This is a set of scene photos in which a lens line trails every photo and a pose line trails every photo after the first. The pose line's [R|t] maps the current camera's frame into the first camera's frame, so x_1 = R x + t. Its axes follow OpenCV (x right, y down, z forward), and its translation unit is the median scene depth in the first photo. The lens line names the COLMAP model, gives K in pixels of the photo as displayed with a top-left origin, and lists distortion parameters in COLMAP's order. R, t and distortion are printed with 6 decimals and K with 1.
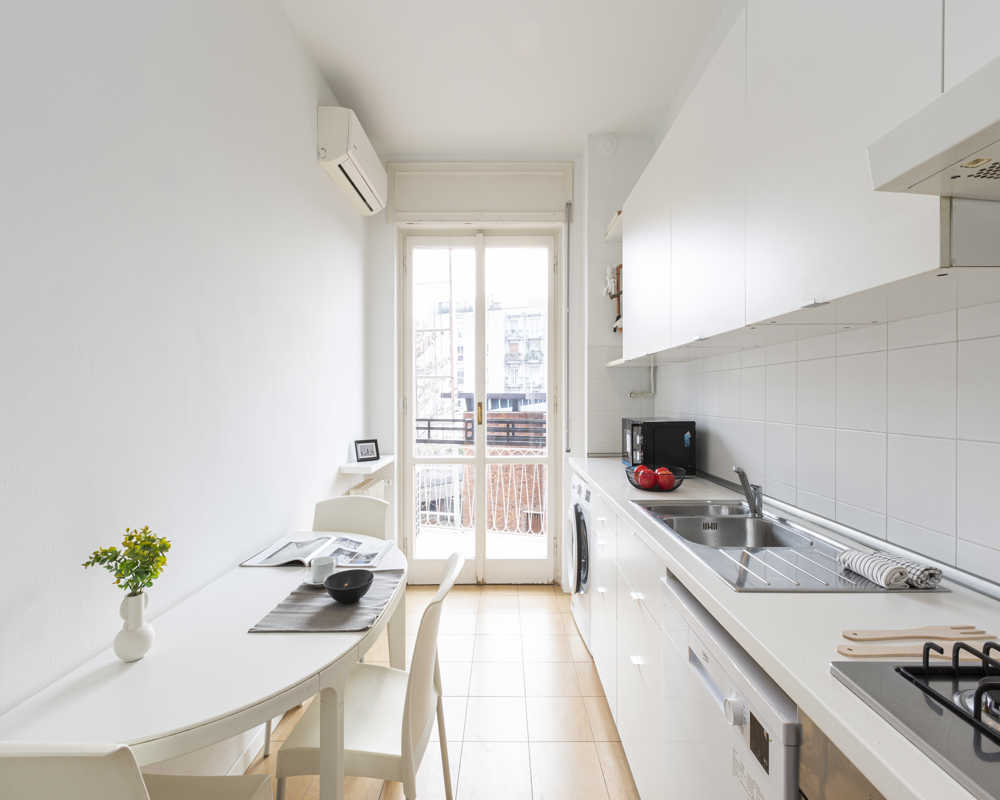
lens RADIAL K [[450.1, 0, 505.4], [0, 450.1, 400.7], [0, 0, 1]] dist [-0.000203, -0.000379]
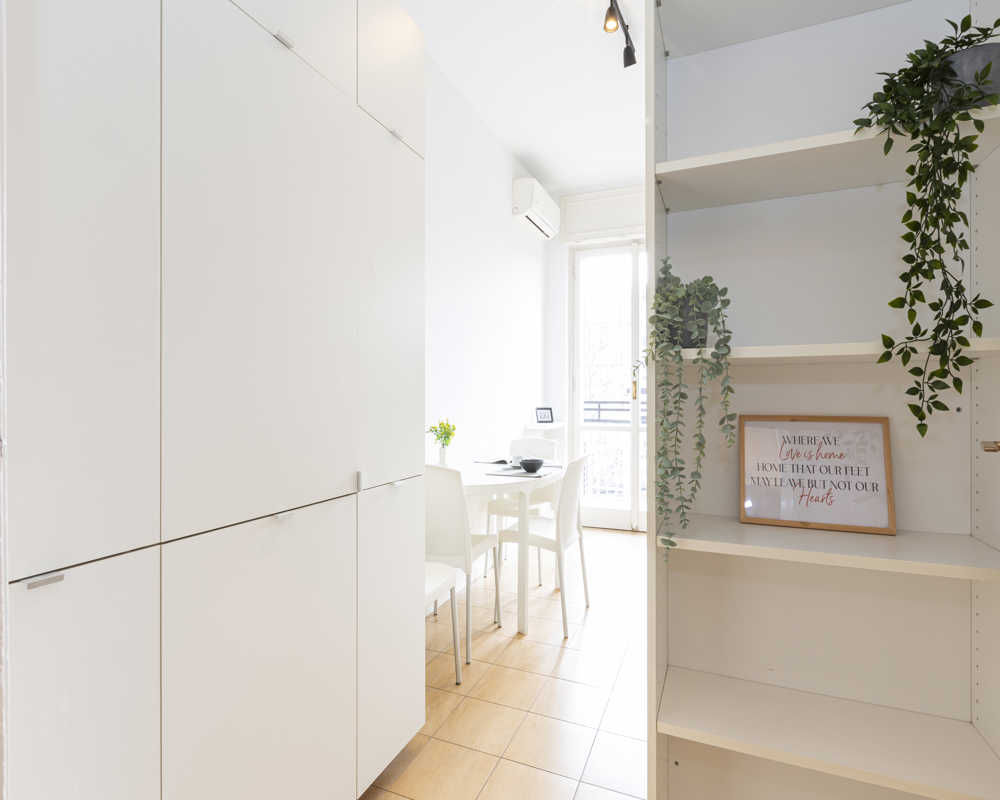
lens RADIAL K [[516.5, 0, 500.4], [0, 516.5, 398.4], [0, 0, 1]] dist [0.000097, 0.000008]
pose [[0.921663, 0.001748, -0.387988, 0.208426], [-0.004542, 0.999970, -0.006284, 0.083761], [0.387965, 0.007554, 0.921643, -0.582633]]
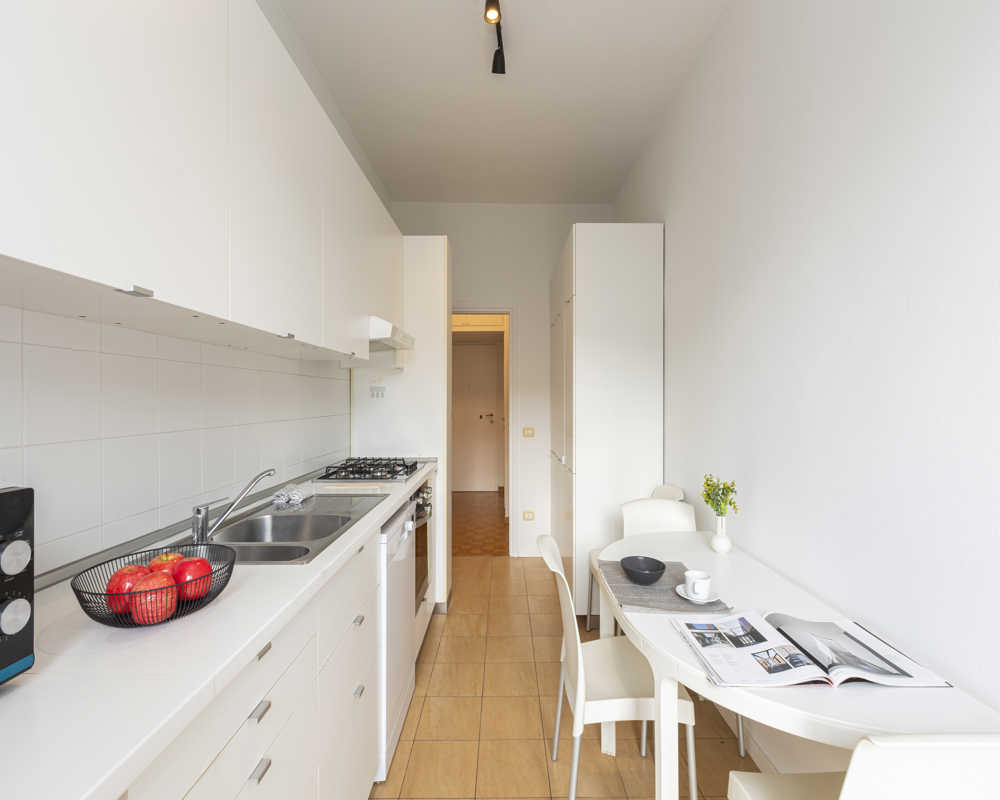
lens RADIAL K [[450.1, 0, 505.4], [0, 450.1, 400.7], [0, 0, 1]] dist [-0.000203, -0.000379]
pose [[-0.999997, -0.000616, -0.002436, -0.004579], [-0.000635, 0.999967, 0.008117, -0.007257], [0.002431, 0.008119, -0.999964, 1.179511]]
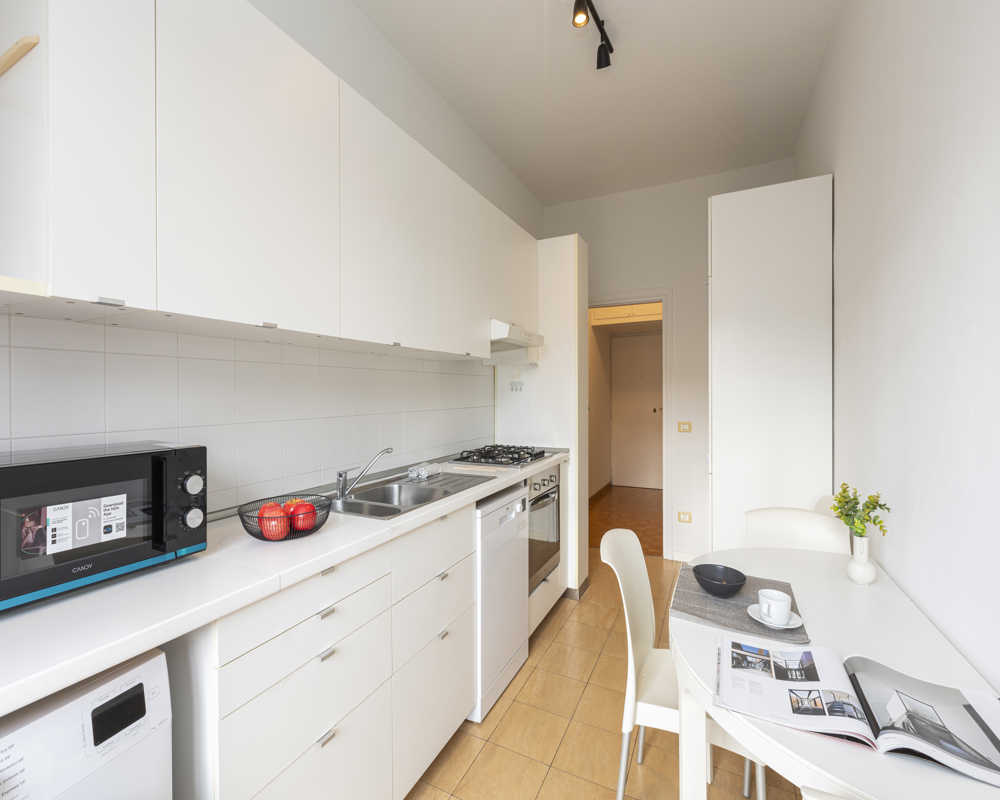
lens RADIAL K [[448.1, 0, 486.1], [0, 448.1, 395.3], [0, 0, 1]] dist [-0.001386, -0.000065]
pose [[-0.887050, 0.003926, 0.461657, -0.195913], [0.009293, 0.999913, 0.009352, -0.007477], [-0.461580, 0.012586, -0.887009, 1.186986]]
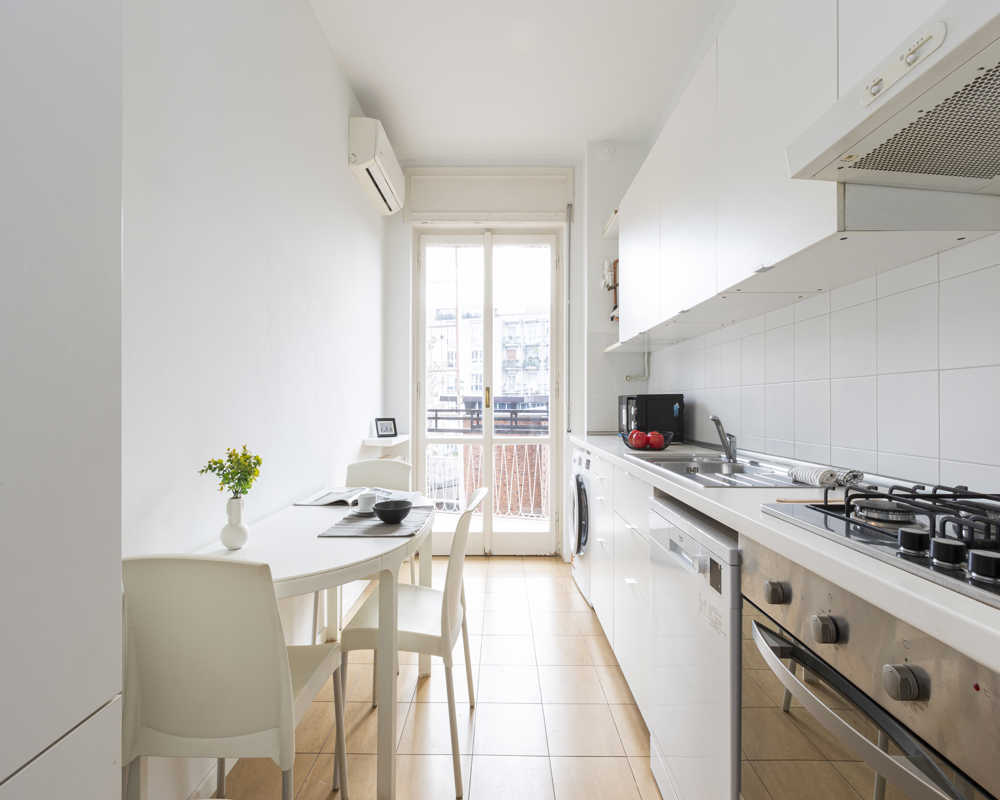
lens RADIAL K [[453.2, 0, 499.5], [0, 453.2, 403.1], [0, 0, 1]] dist [-0.000120, 0.000567]
pose [[0.999979, 0.001949, -0.006216, -0.028754], [-0.002025, 0.999922, -0.012329, 0.076101], [0.006192, 0.012342, 0.999905, -0.125413]]
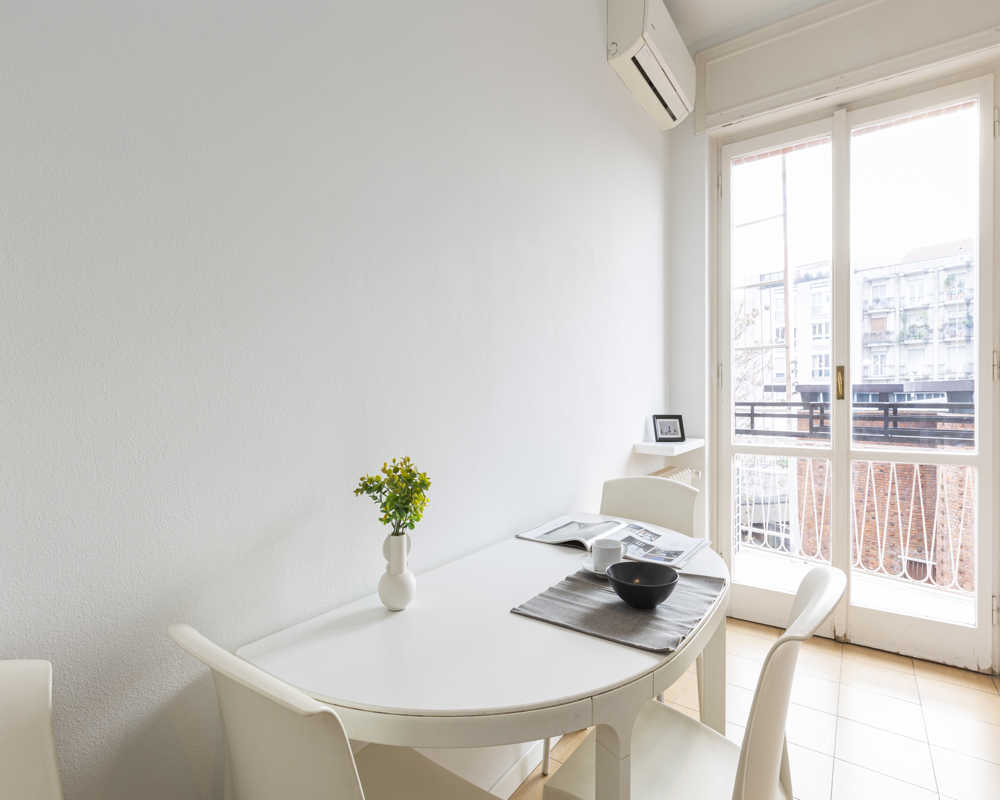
lens RADIAL K [[511.5, 0, 500.3], [0, 511.5, 400.8], [0, 0, 1]] dist [-0.002601, -0.001027]
pose [[0.815838, 0.001229, -0.578280, -0.041384], [-0.001485, 0.999999, 0.000030, 0.075812], [0.578279, 0.000835, 0.815839, 0.136671]]
